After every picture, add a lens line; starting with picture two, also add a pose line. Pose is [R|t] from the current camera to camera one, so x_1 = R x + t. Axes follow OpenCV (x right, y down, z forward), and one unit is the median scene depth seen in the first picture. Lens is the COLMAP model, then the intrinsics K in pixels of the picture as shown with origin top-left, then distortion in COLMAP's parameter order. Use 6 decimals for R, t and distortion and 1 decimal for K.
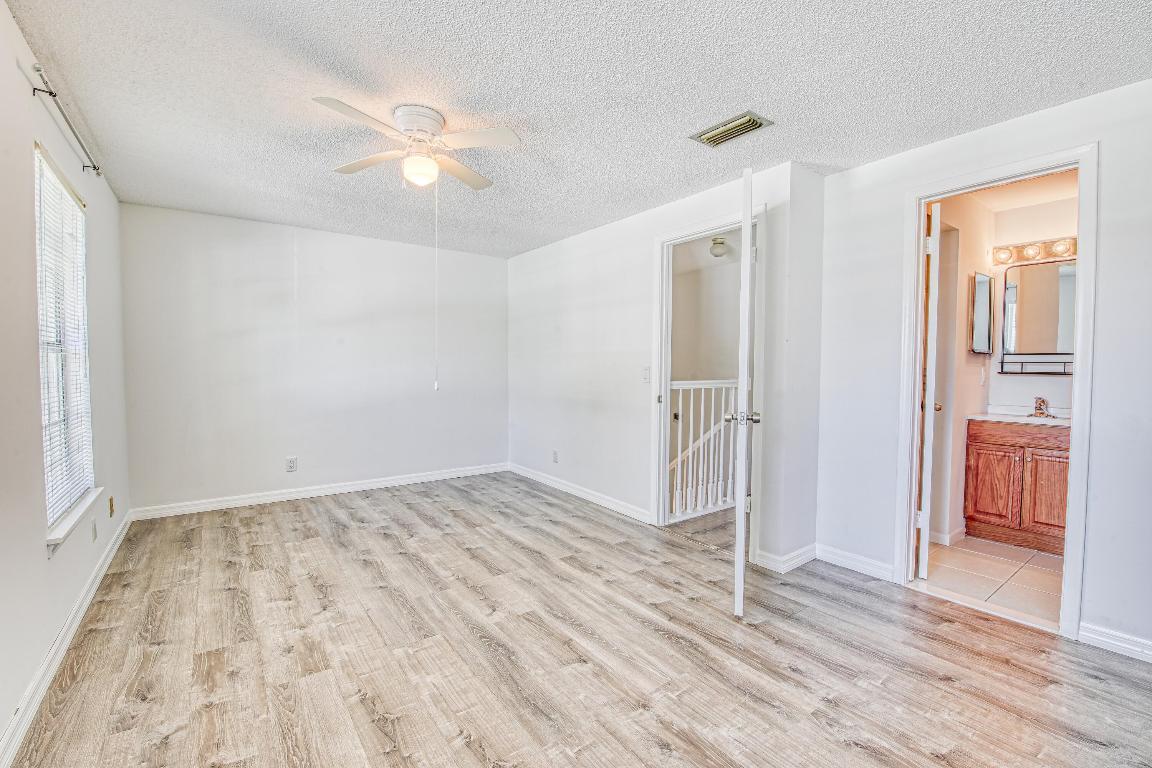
lens RADIAL K [[496.7, 0, 580.2], [0, 496.7, 388.0], [0, 0, 1]] dist [-0.006795, -0.007372]
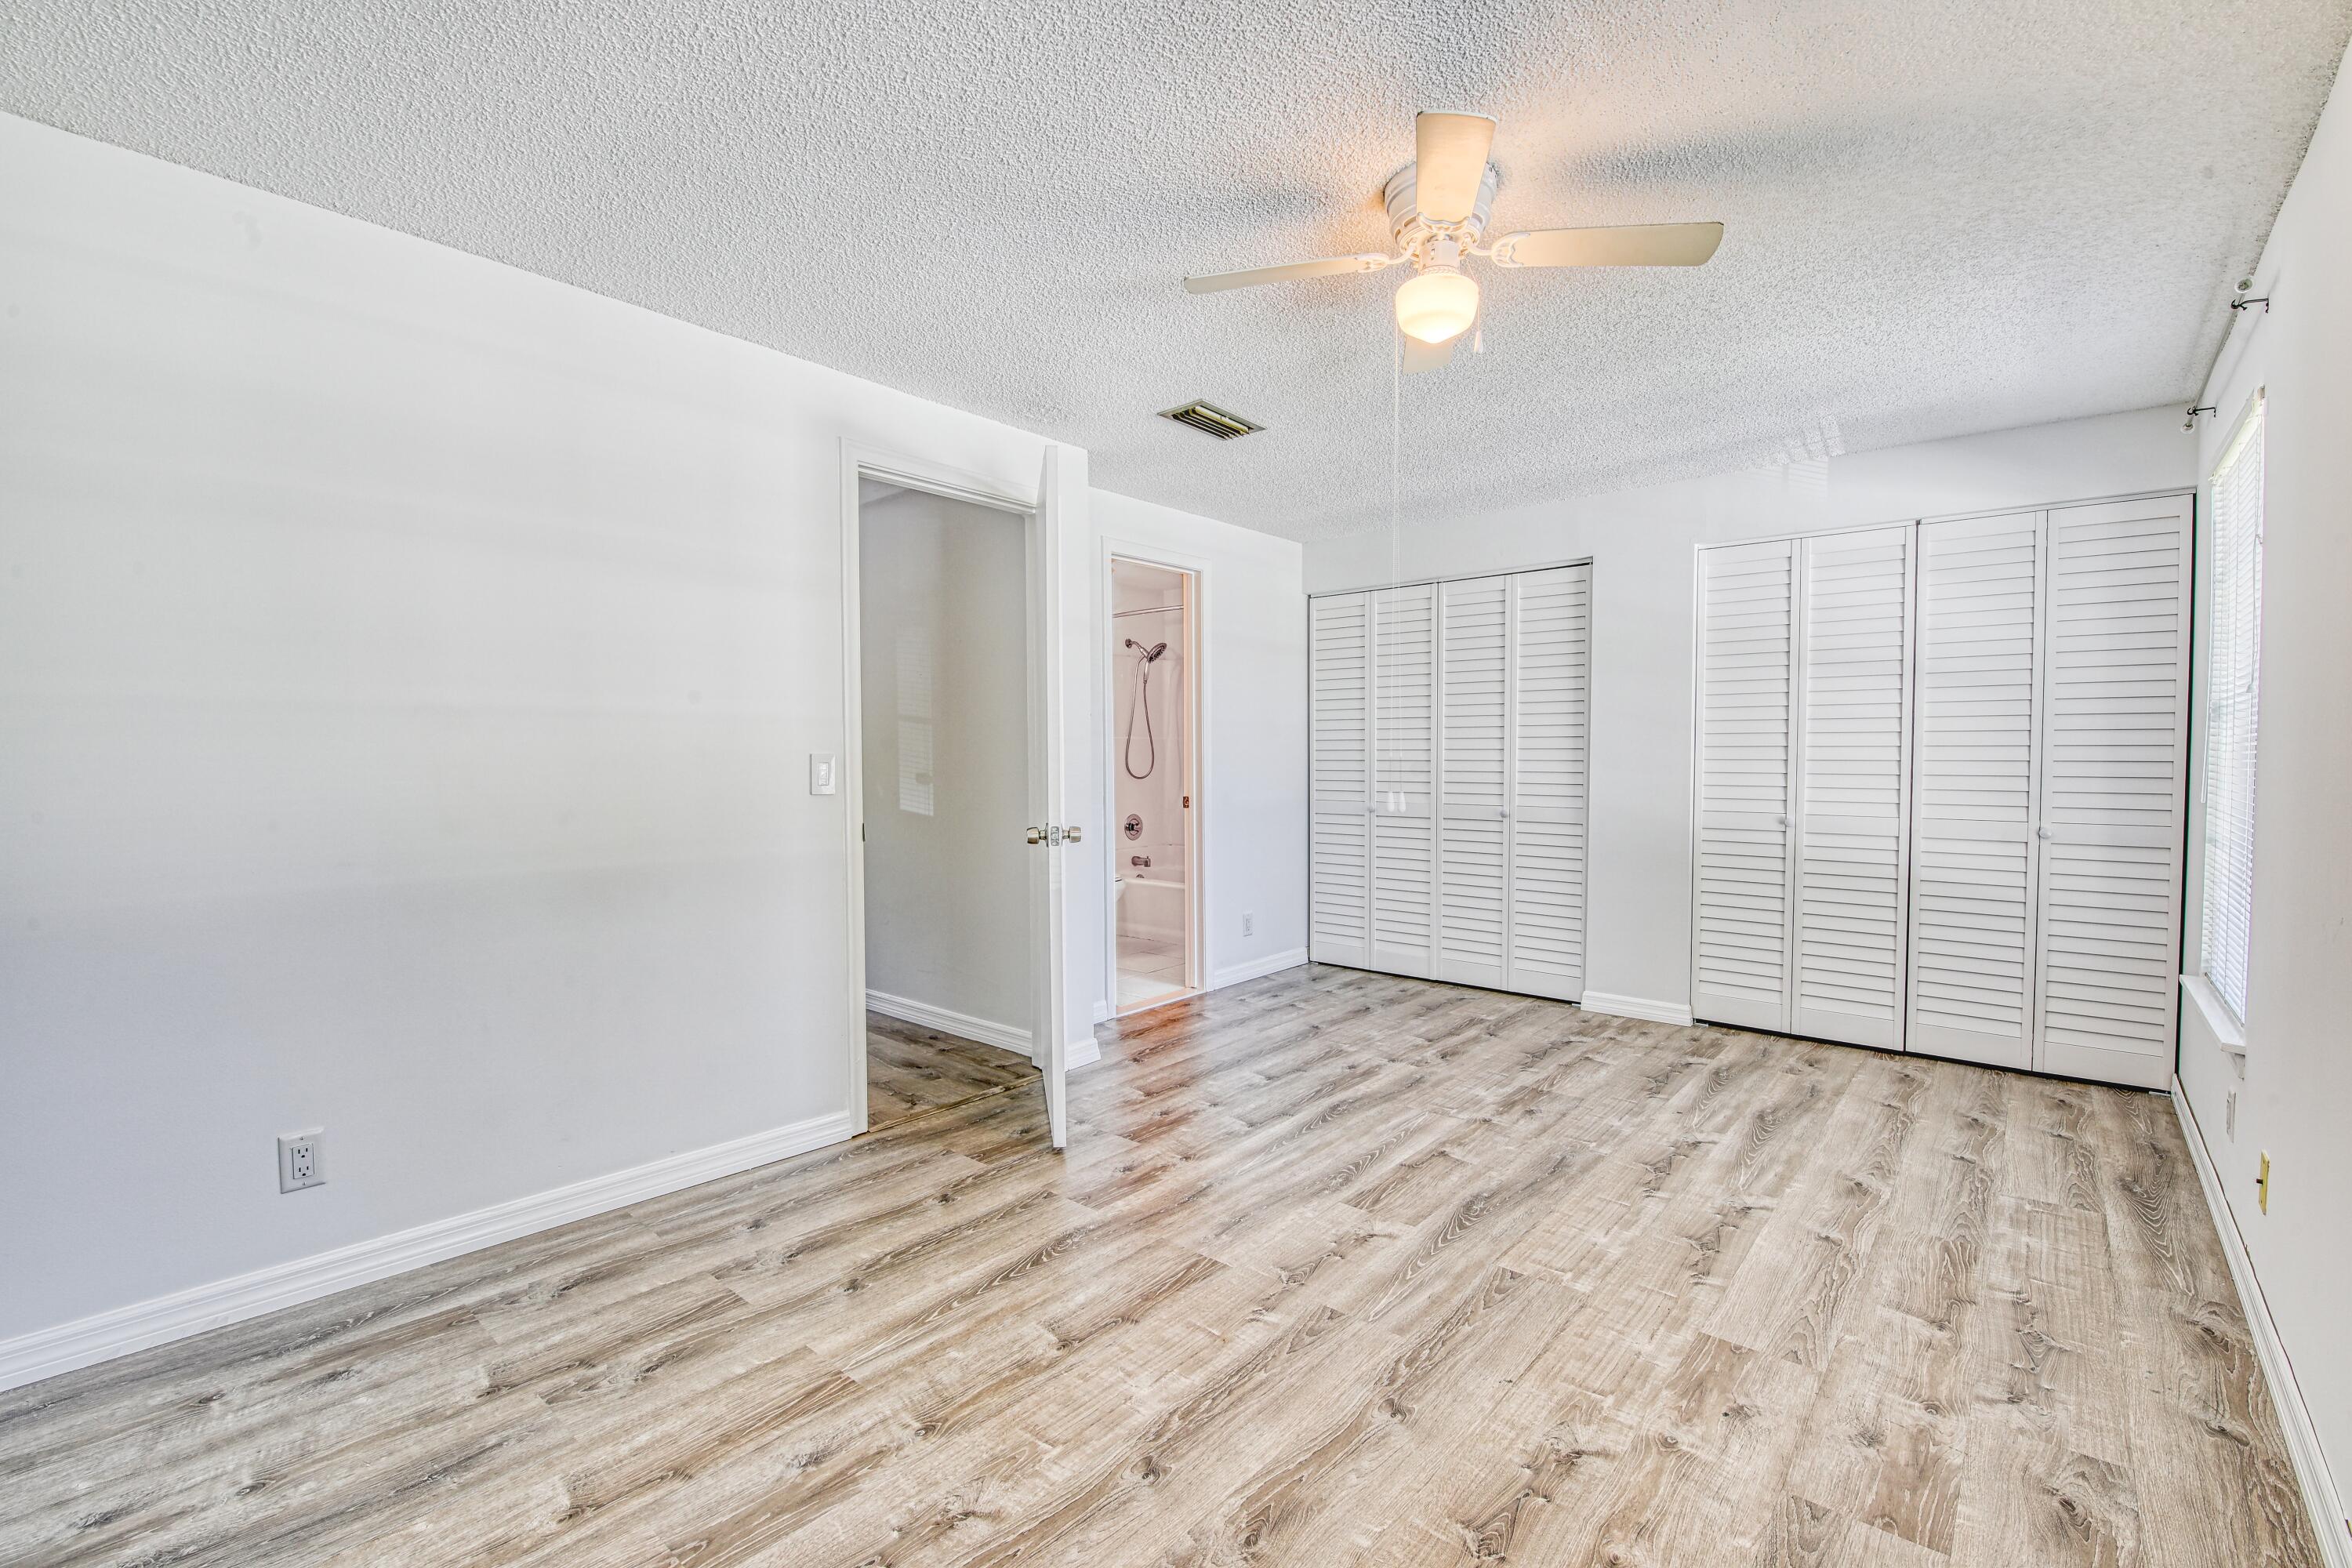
lens RADIAL K [[1014.2, 0, 1177.9], [0, 1014.2, 780.4], [0, 0, 1]] dist [-0.006795, -0.007372]
pose [[-0.220695, -0.031627, 0.974830, -1.107271], [0.043910, 0.998139, 0.042324, -0.068250], [-0.974354, 0.052146, -0.218895, 1.373066]]
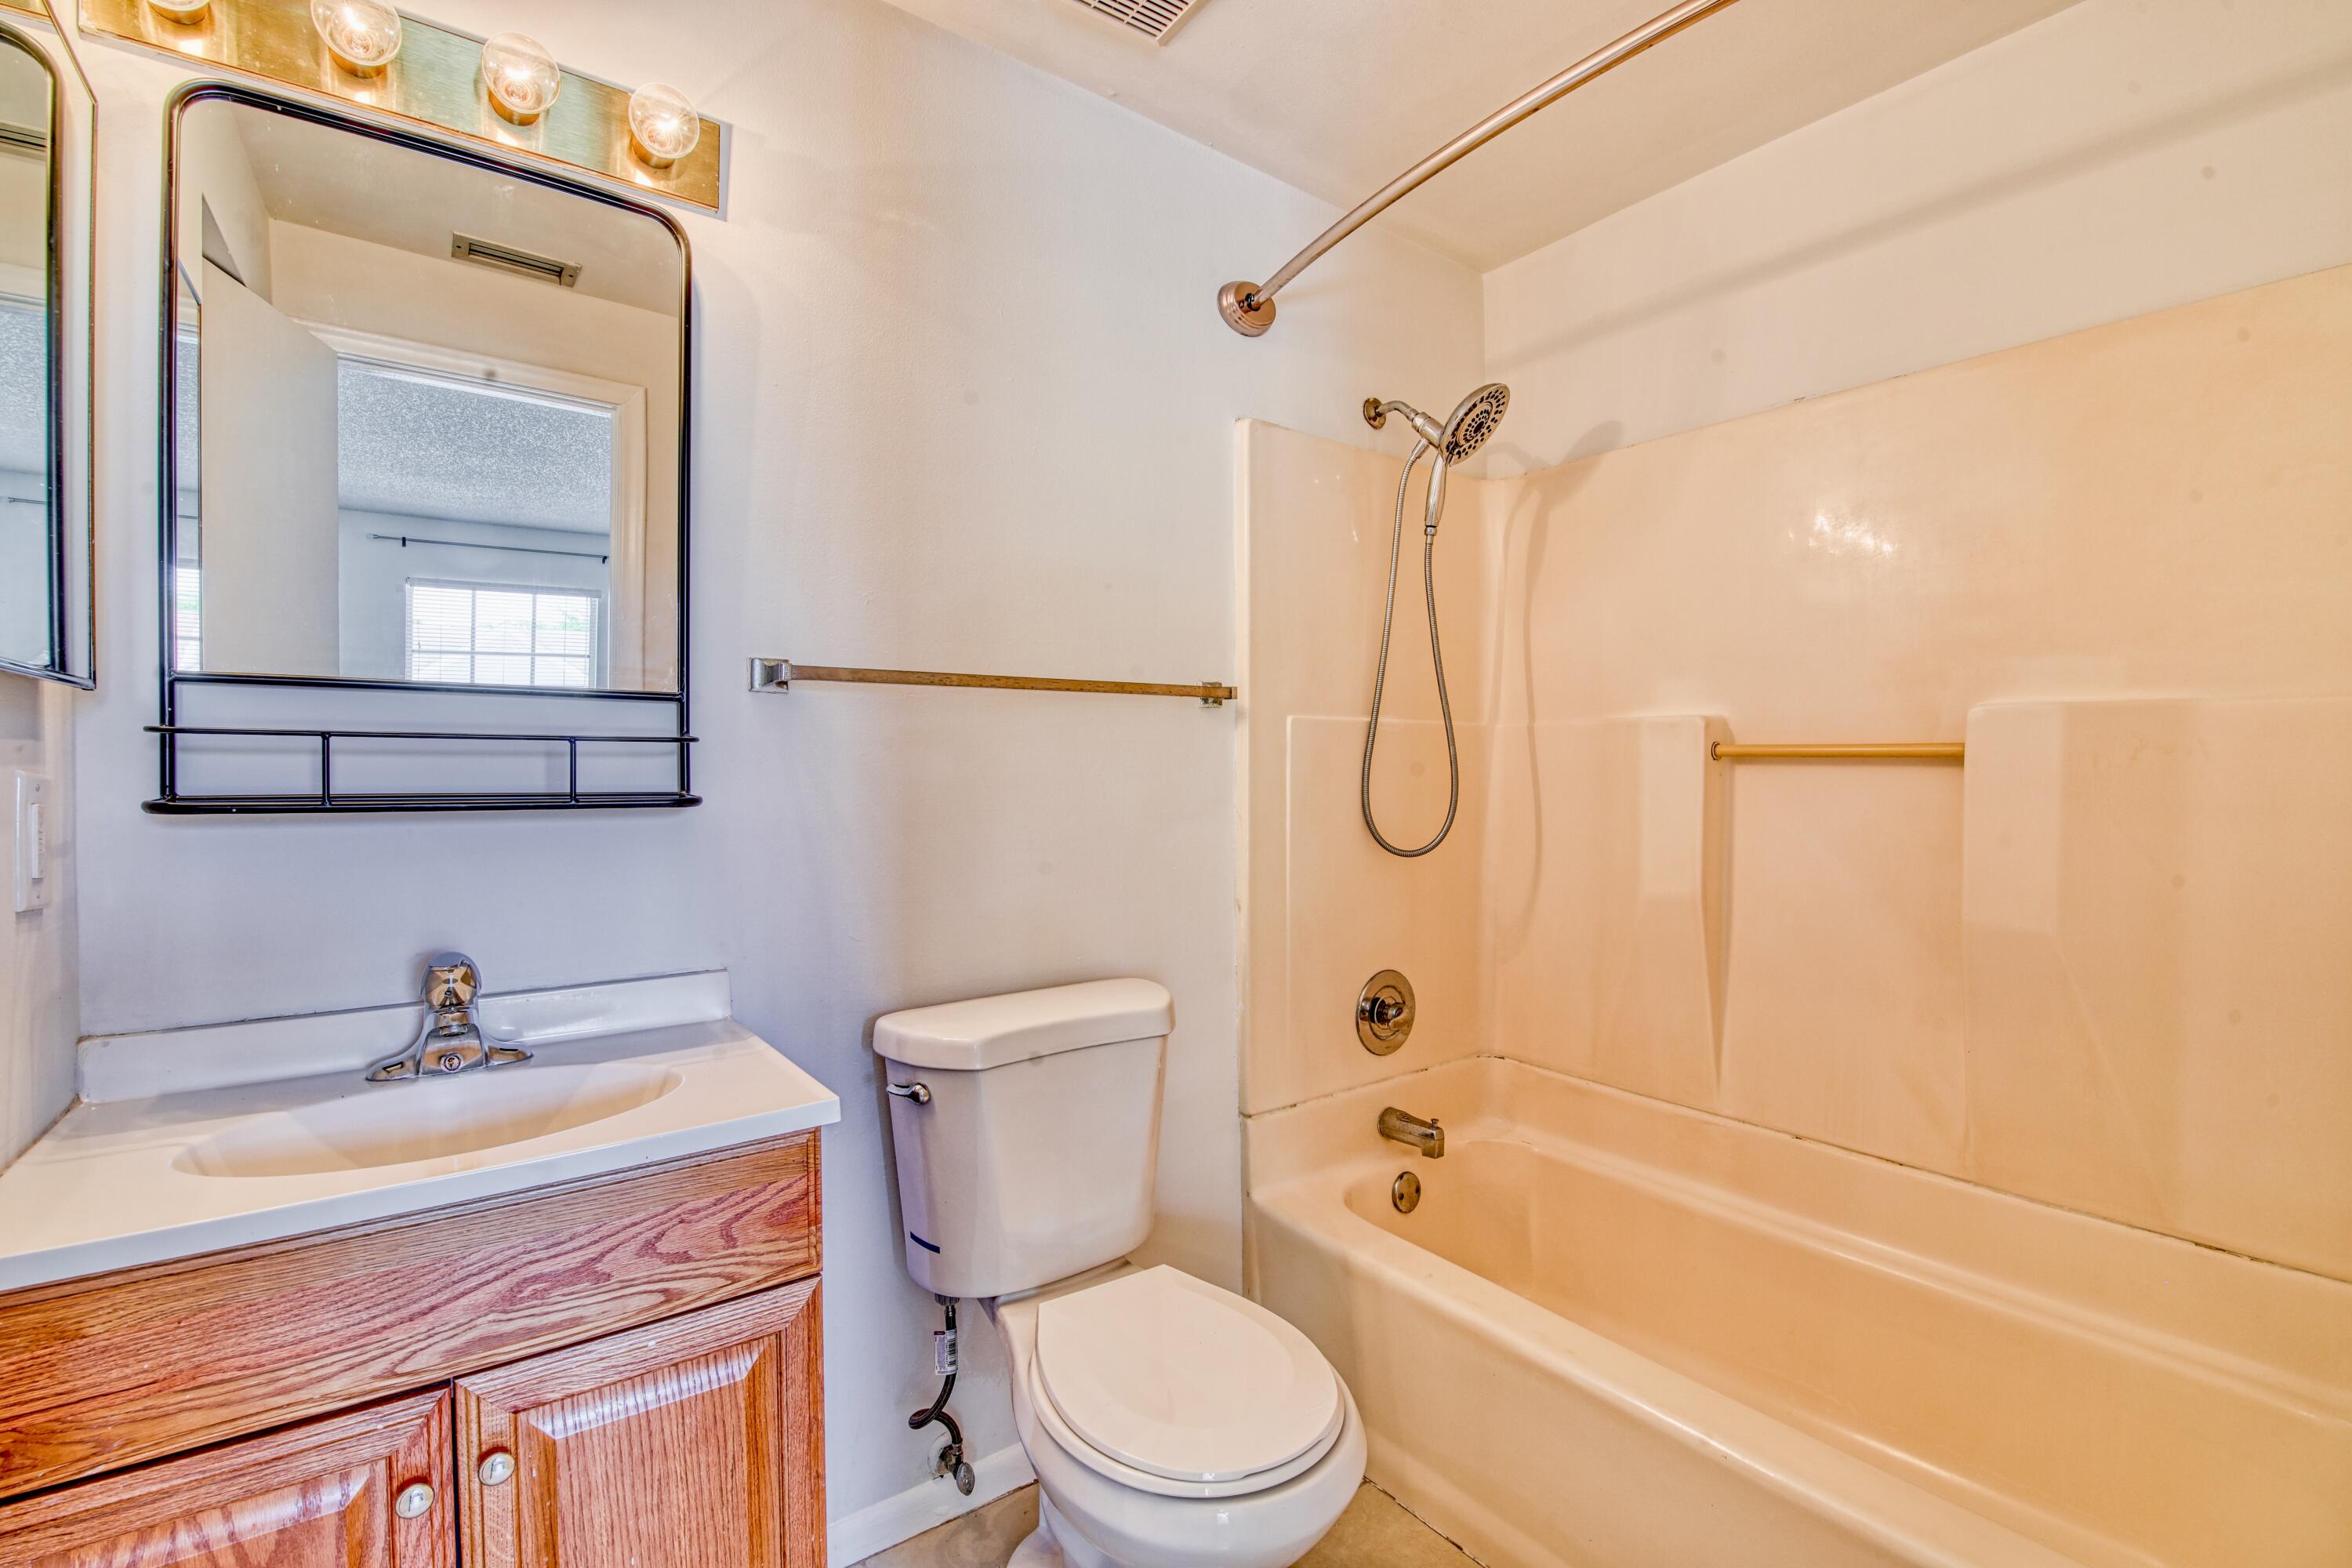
lens RADIAL K [[1014.2, 0, 1222.1], [0, 1014.2, 785.6], [0, 0, 1]] dist [-0.006795, -0.007372]
pose [[-0.013184, -0.018033, 0.999750, 0.823722], [0.040567, 0.999005, 0.018555, -0.042808], [-0.999090, 0.040801, -0.012440, 1.021206]]
